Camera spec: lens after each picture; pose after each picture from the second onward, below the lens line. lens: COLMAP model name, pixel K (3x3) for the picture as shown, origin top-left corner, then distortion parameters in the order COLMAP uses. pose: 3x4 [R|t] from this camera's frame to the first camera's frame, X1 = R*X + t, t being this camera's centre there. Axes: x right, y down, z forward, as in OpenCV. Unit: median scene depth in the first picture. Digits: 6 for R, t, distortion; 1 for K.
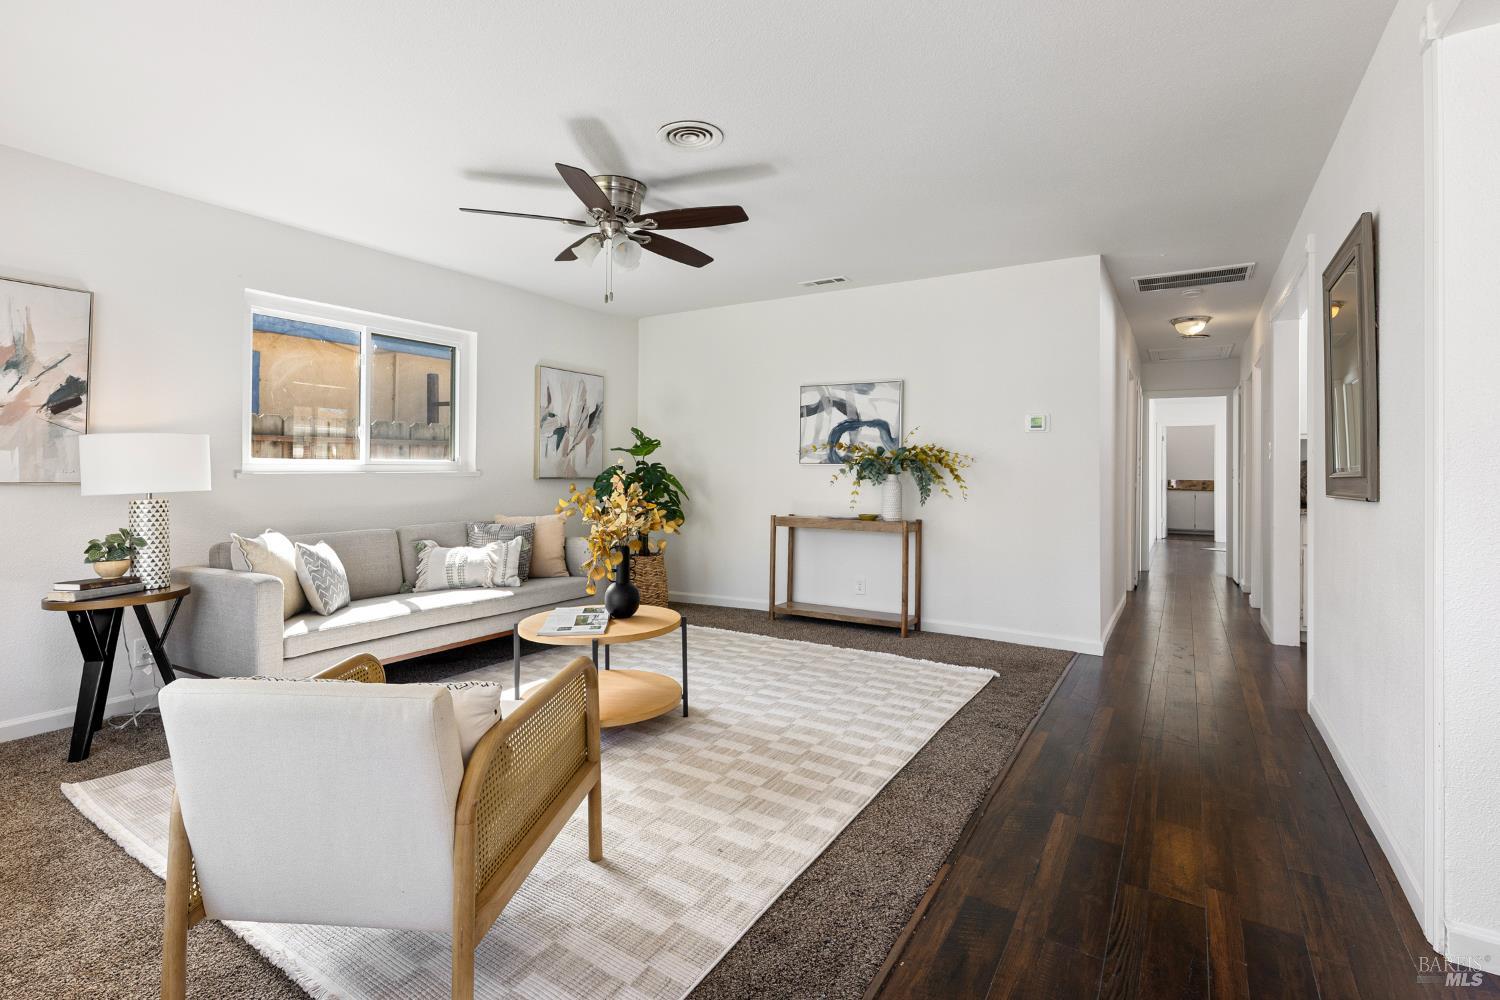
lens RADIAL K [[704.9, 0, 744.7], [0, 704.9, 463.6], [0, 0, 1]] dist [0.002069, 0.000130]
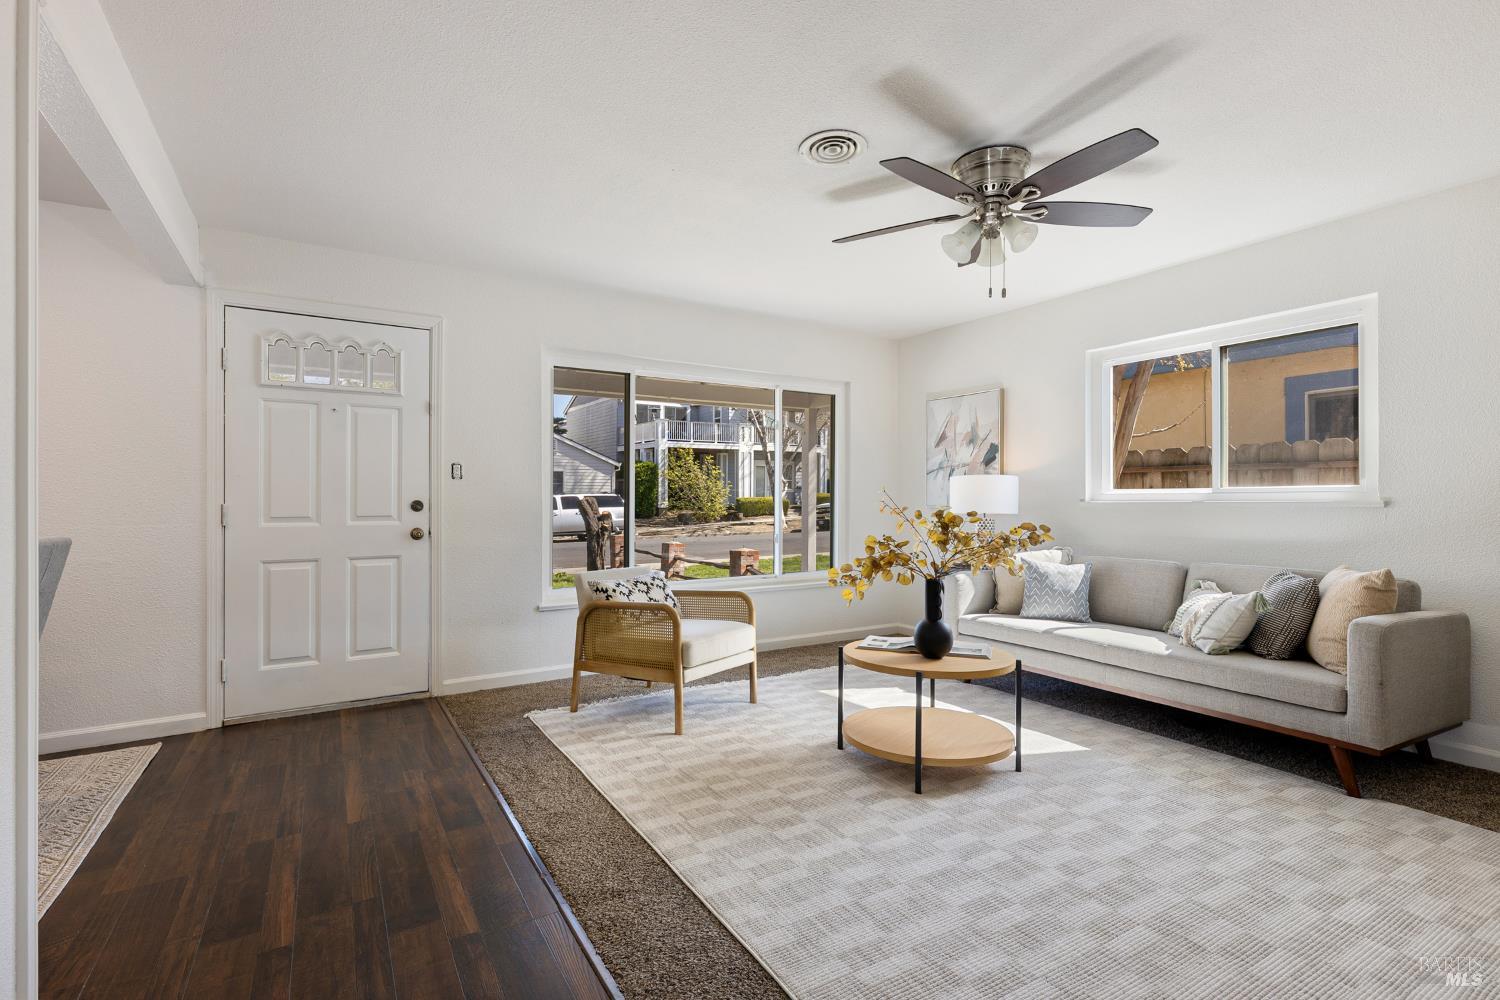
lens RADIAL K [[690.8, 0, 750.0], [0, 690.8, 500.0], [0, 0, 1]] dist [0.004112, 0.000382]
pose [[-0.443741, -0.004690, -0.896143, 0.579083], [0.006142, 0.999947, -0.008275, 0.015554], [0.896134, -0.009176, -0.443688, 0.935364]]
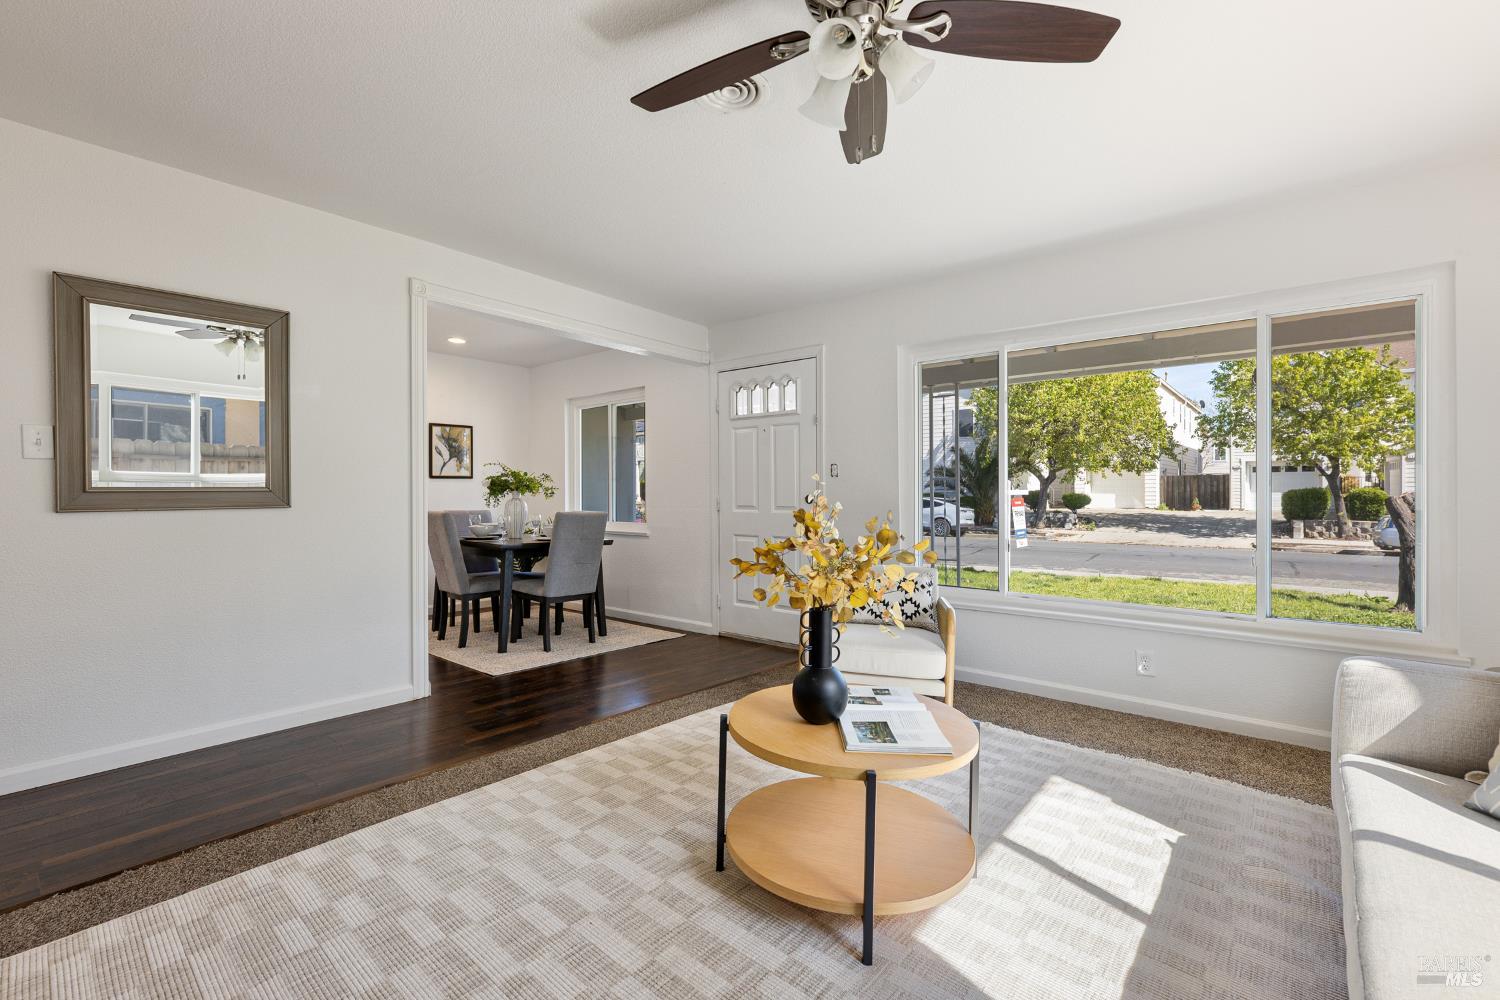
lens RADIAL K [[657.5, 0, 750.0], [0, 657.5, 500.0], [0, 0, 1]] dist [-0.008201, -0.000112]
pose [[-0.990132, -0.011159, 0.139692, -0.150978], [-0.011167, 0.999937, 0.000729, 0.014507], [-0.139691, -0.000838, -0.990195, 1.255793]]
